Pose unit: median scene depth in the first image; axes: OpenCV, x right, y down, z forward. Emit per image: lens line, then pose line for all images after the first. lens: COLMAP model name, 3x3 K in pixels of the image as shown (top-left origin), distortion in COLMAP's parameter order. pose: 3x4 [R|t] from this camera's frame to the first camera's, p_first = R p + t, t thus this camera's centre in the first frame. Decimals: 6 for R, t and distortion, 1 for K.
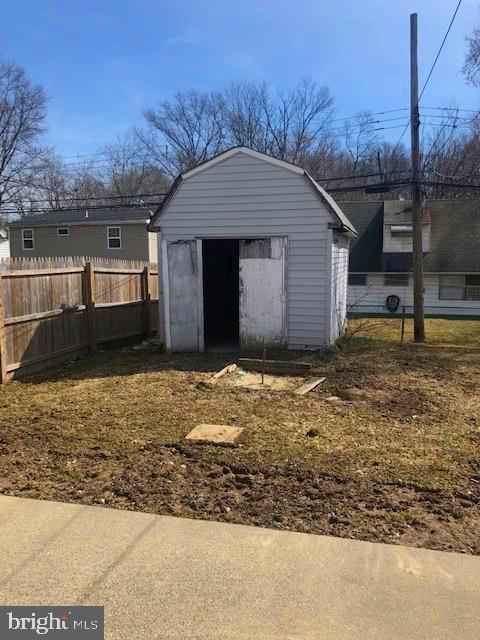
lens RADIAL K [[532.0, 0, 241.1], [0, 532.0, 319.2], [0, 0, 1]] dist [0.059486, -0.037455]
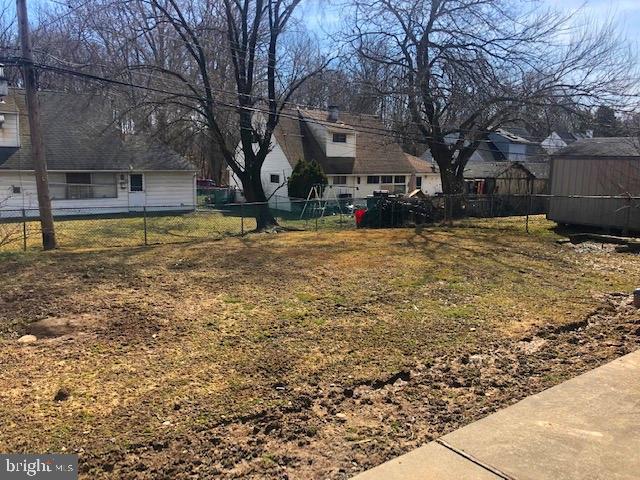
lens RADIAL K [[532.0, 0, 319.8], [0, 532.0, 241.5], [0, 0, 1]] dist [0.059486, -0.037455]
pose [[0.612357, -0.088372, 0.785626, -0.215078], [0.053461, 0.996087, 0.070376, -0.018388], [-0.788772, -0.001095, 0.614686, 0.332058]]
